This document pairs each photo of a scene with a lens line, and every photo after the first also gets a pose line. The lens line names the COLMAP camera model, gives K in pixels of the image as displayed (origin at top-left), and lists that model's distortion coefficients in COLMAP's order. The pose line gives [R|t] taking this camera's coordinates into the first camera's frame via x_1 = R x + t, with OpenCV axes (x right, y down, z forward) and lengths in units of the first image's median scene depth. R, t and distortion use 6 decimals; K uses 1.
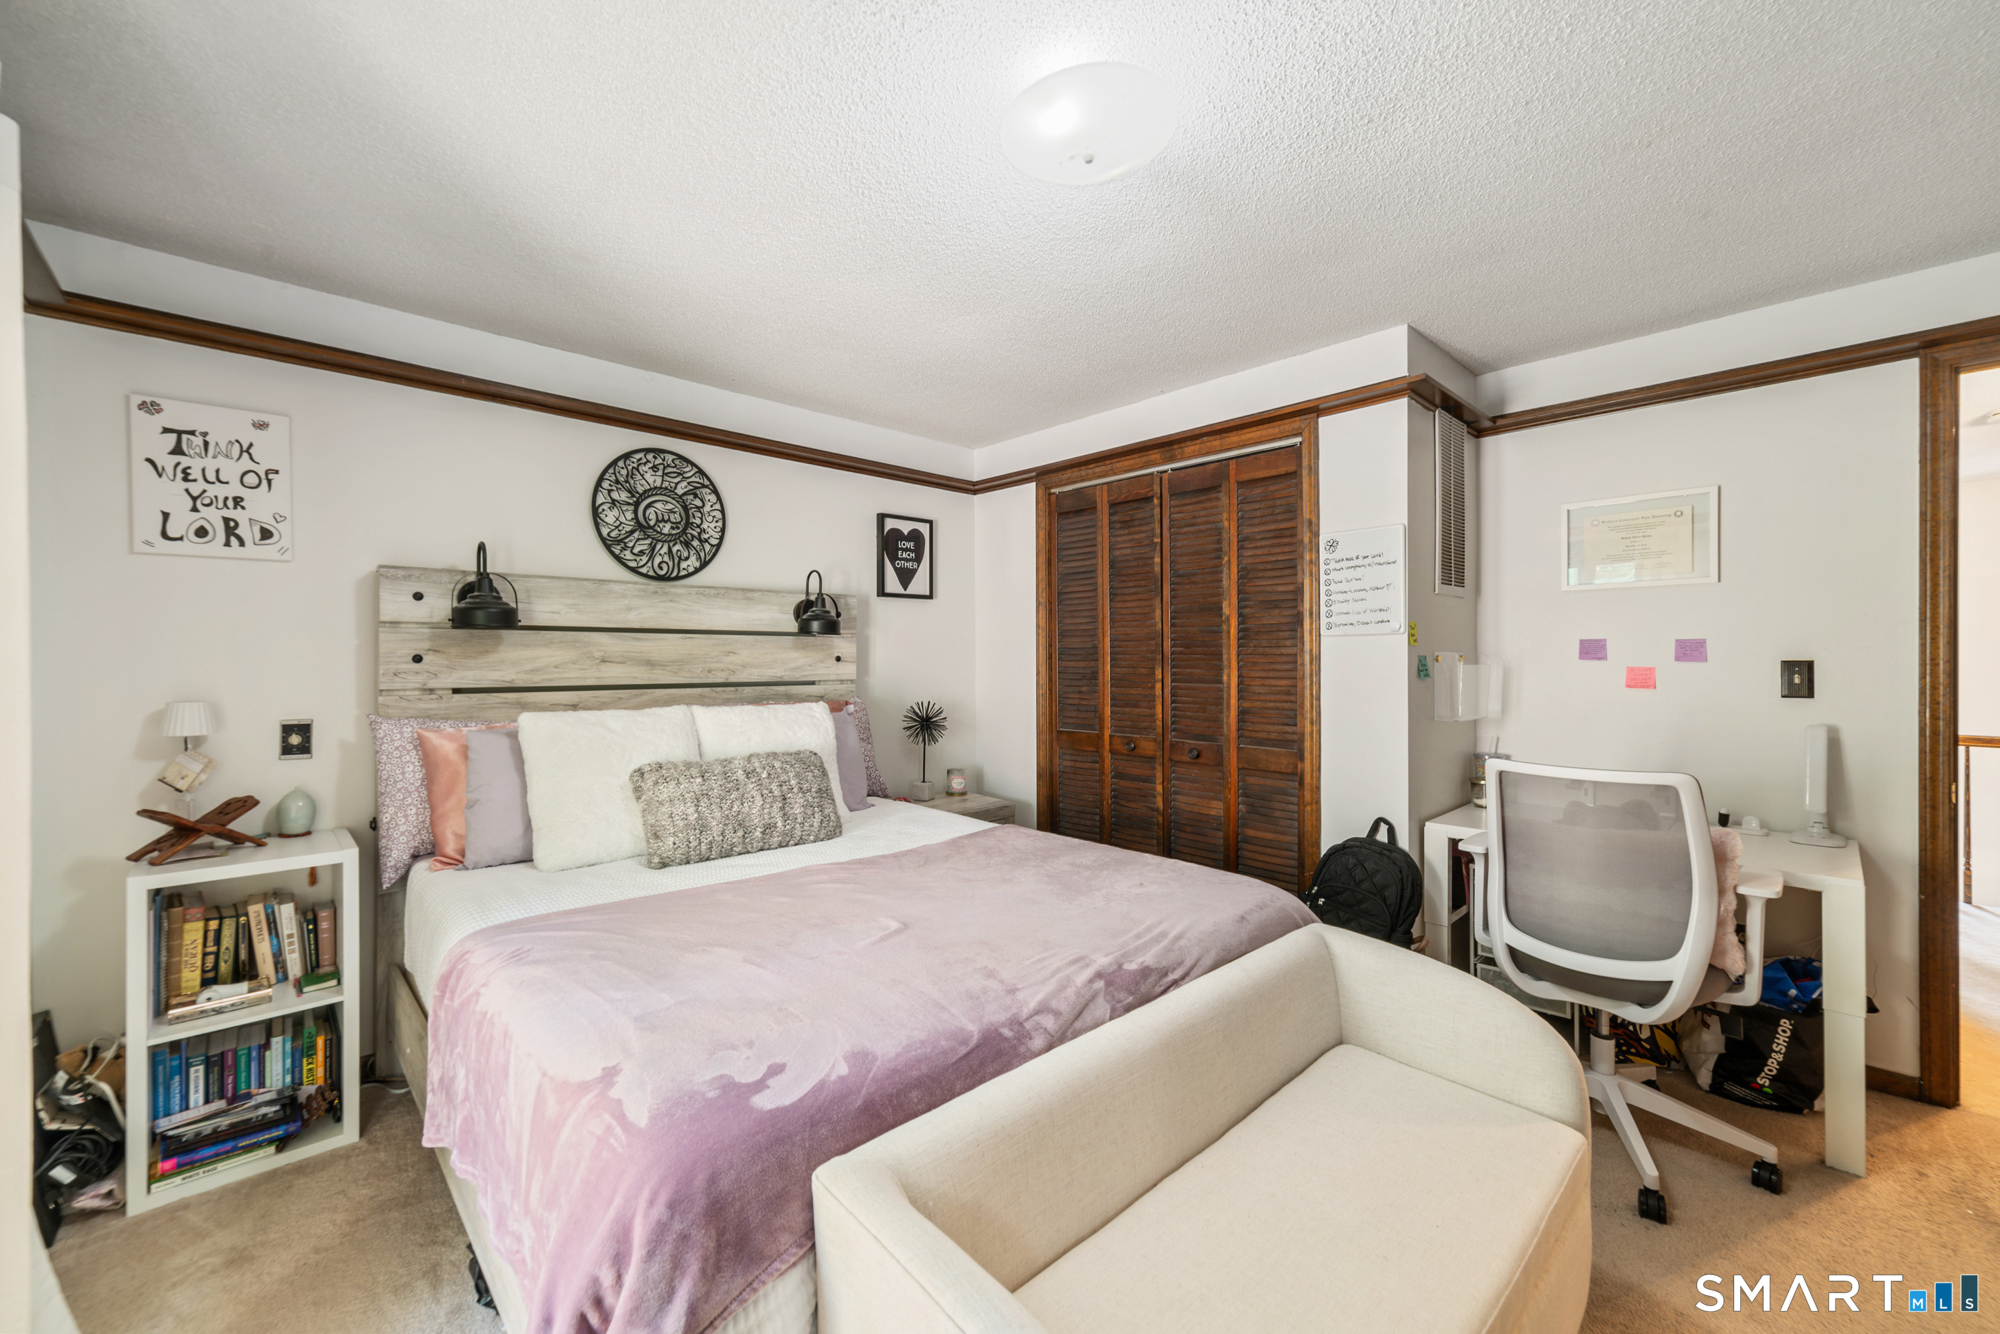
lens RADIAL K [[783.7, 0, 994.7], [0, 783.7, 658.7], [0, 0, 1]] dist [-0.000812, 0.000192]
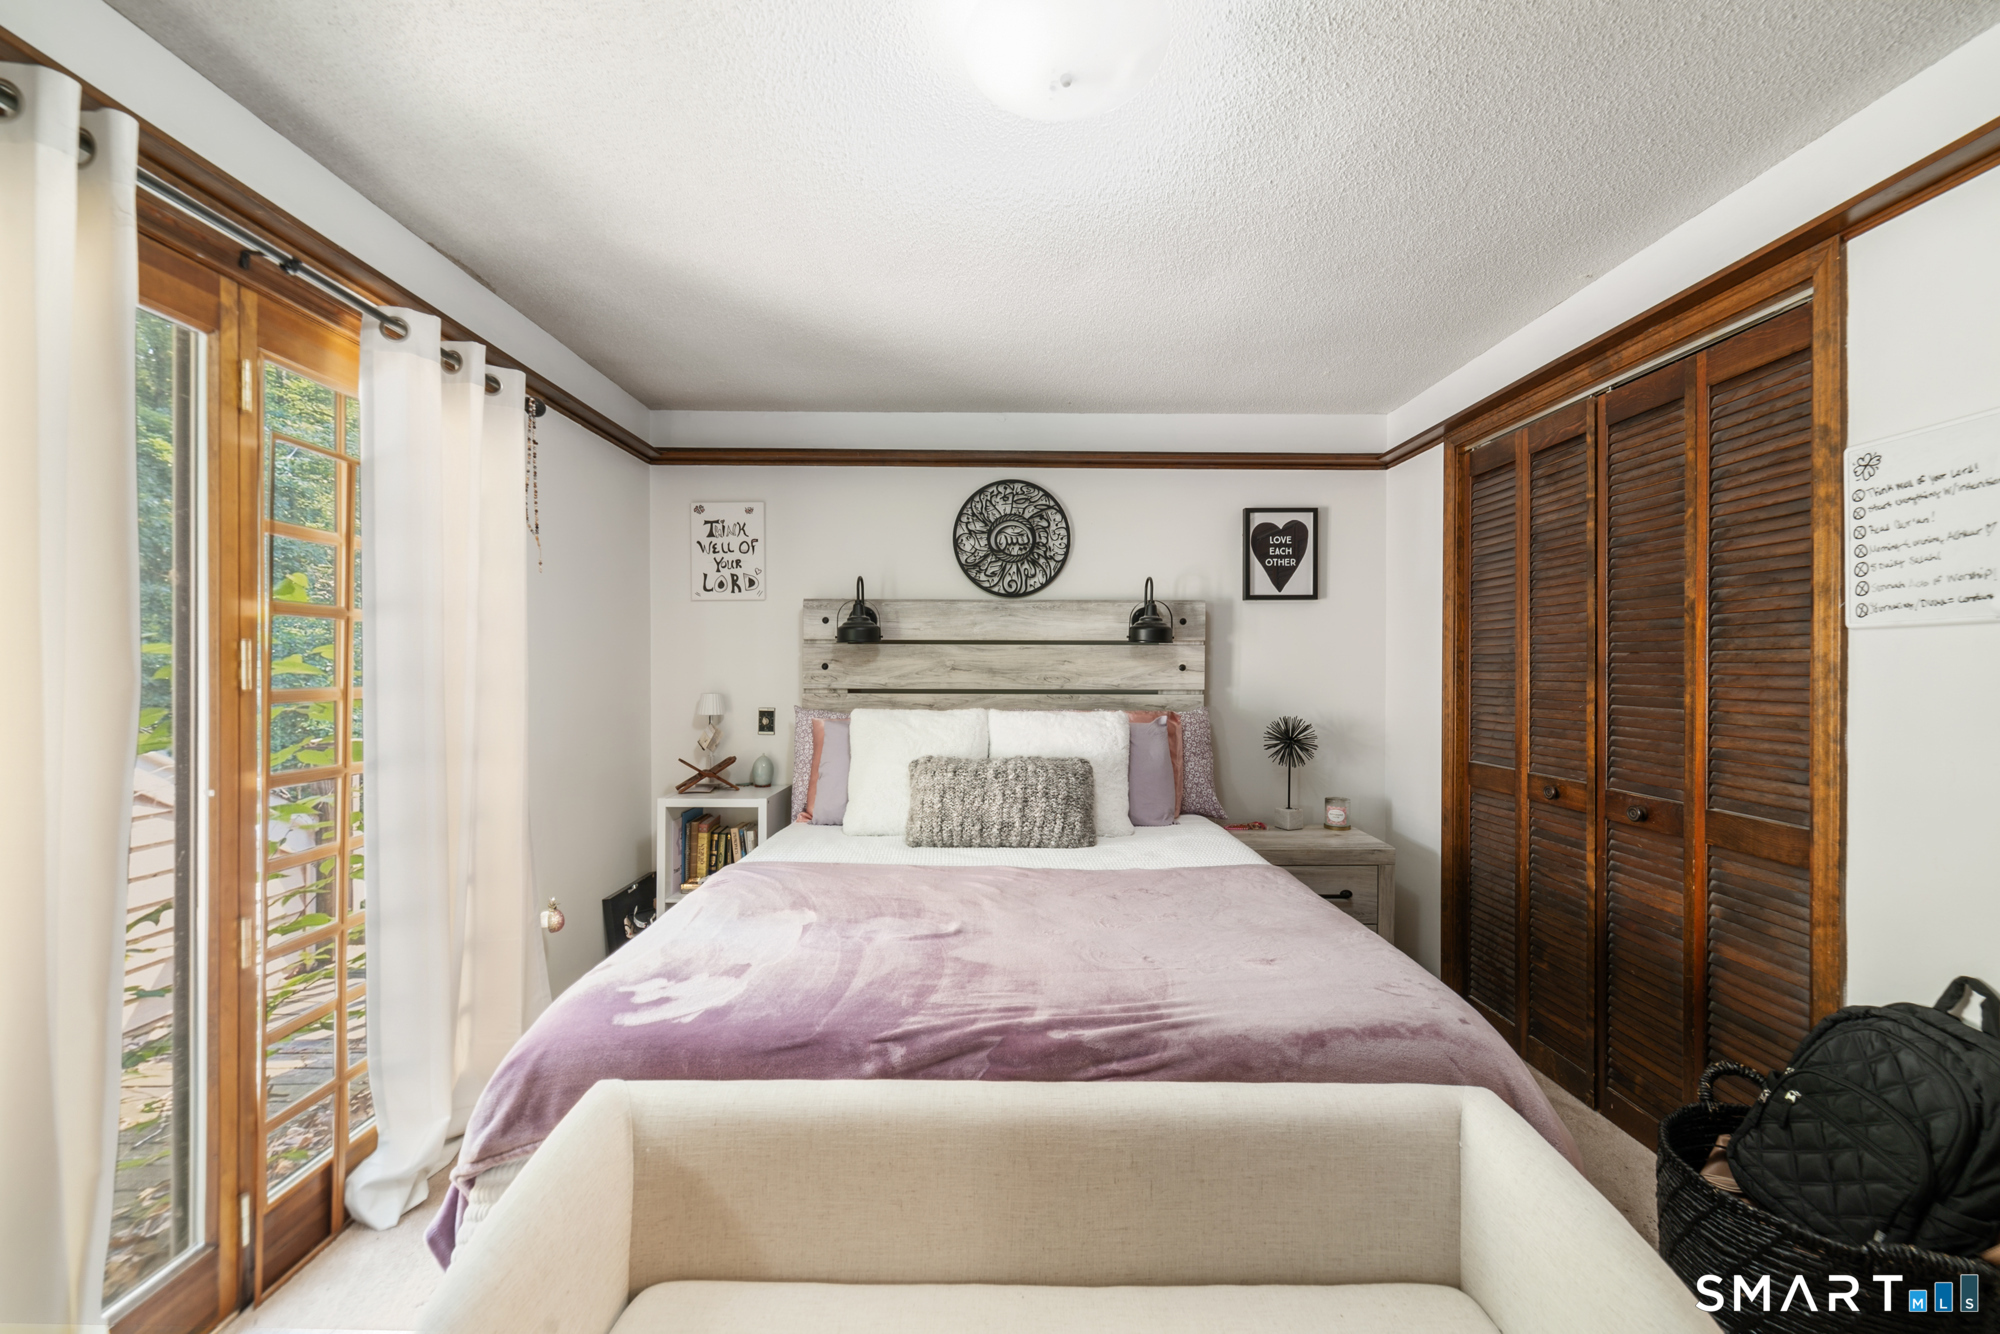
lens RADIAL K [[790.0, 0, 1000.0], [0, 790.0, 667.0], [0, 0, 1]] dist [-0.000089, 0.000734]
pose [[0.734822, 0.002182, -0.678256, 0.332564], [-0.003498, 0.999994, -0.000573, 0.000699], [0.678251, 0.002793, 0.734825, 0.160545]]
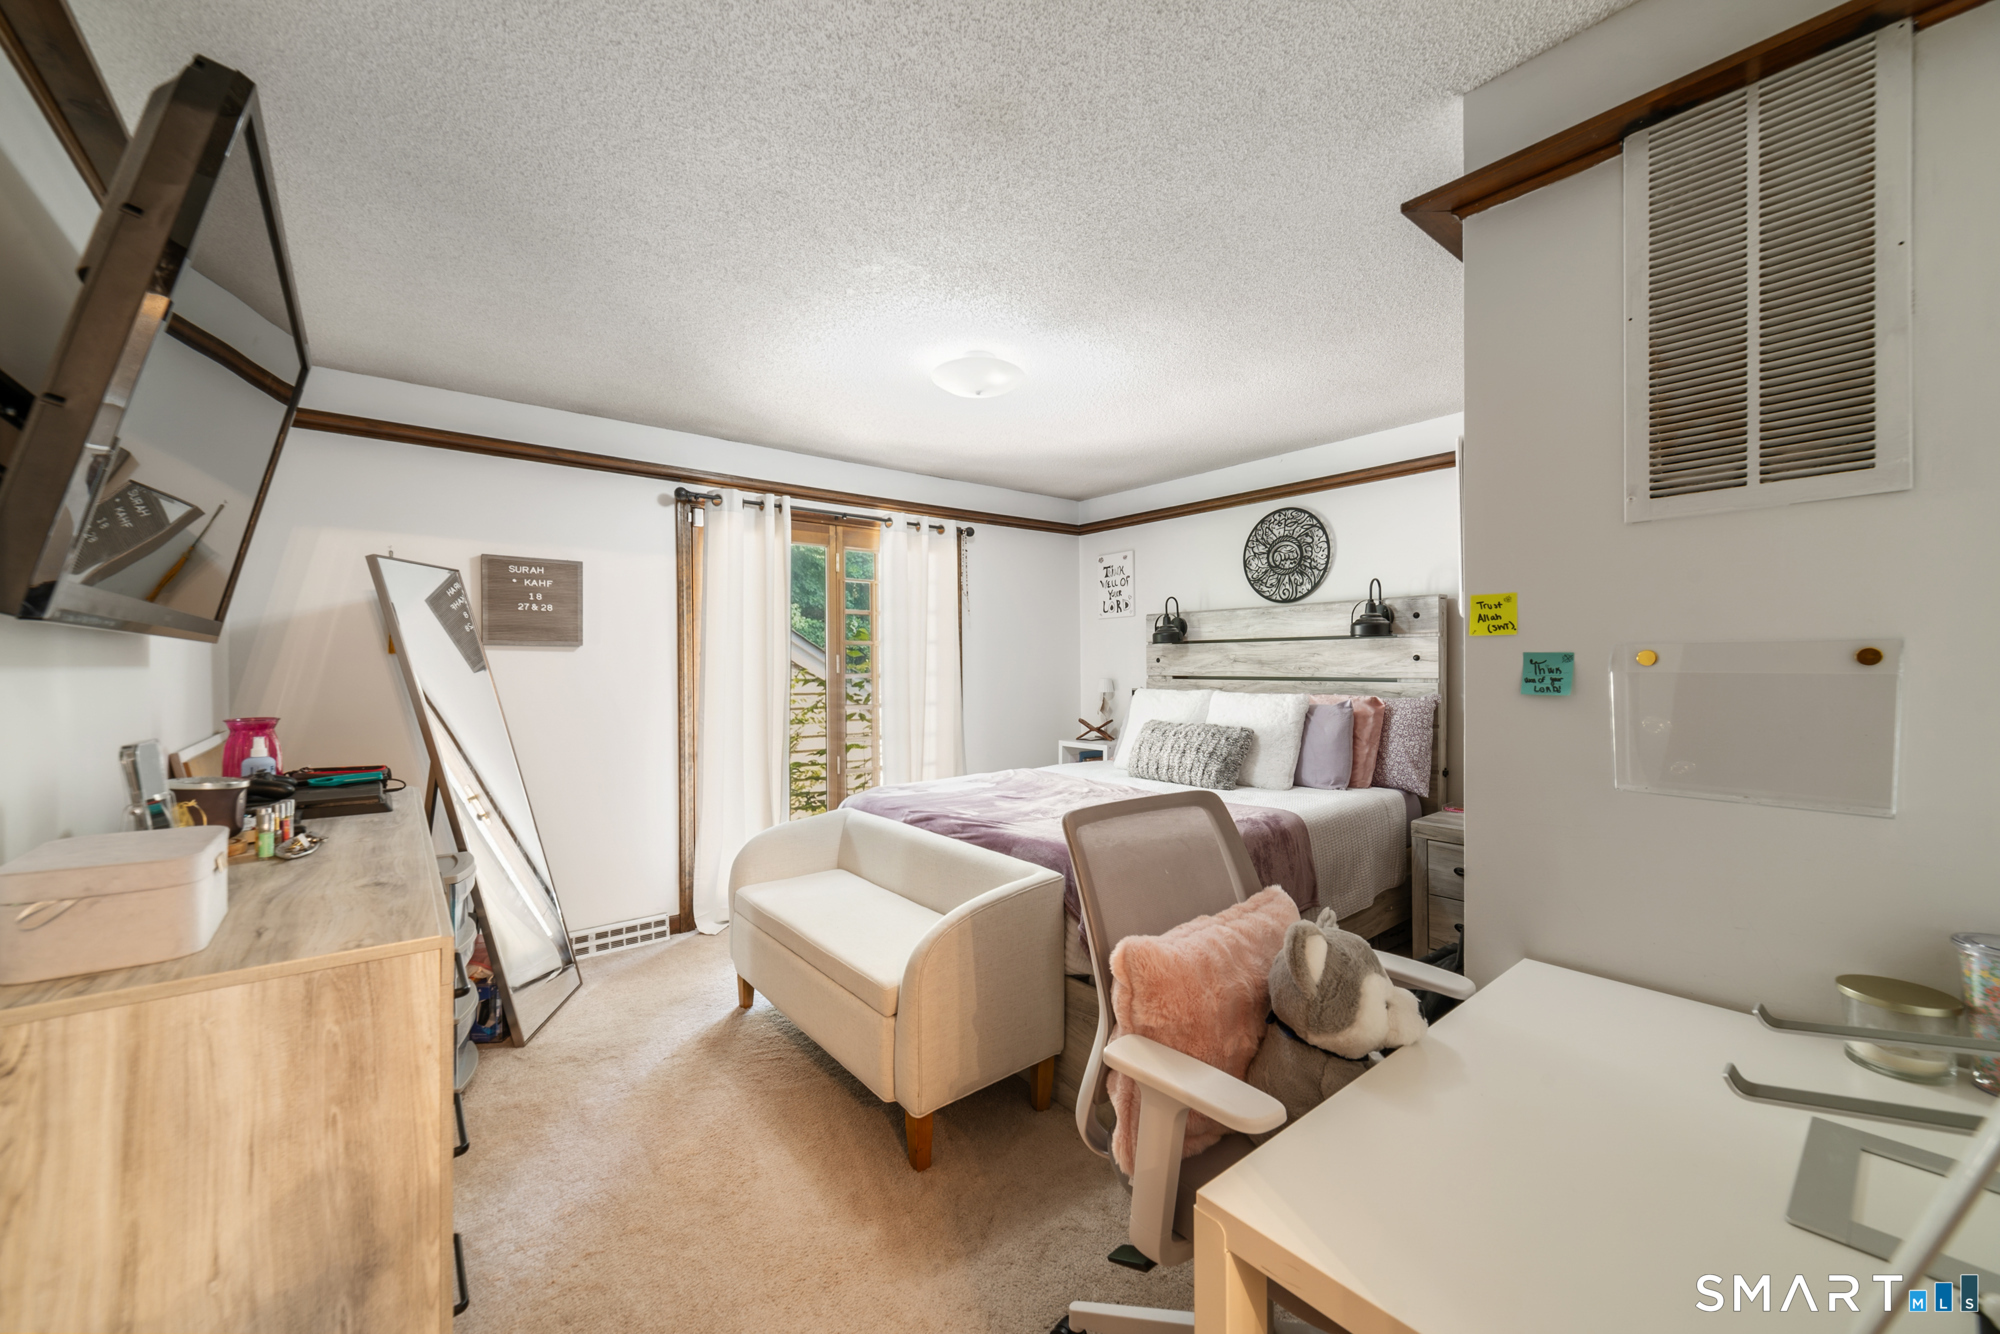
lens RADIAL K [[775.9, 0, 1000.0], [0, 775.9, 667.0], [0, 0, 1]] dist [-0.001078, 0.000026]
pose [[-0.071600, 0.008355, -0.997398, 0.993096], [0.010818, 0.999913, 0.007600, -0.001752], [0.997375, -0.010246, -0.071685, 0.597664]]
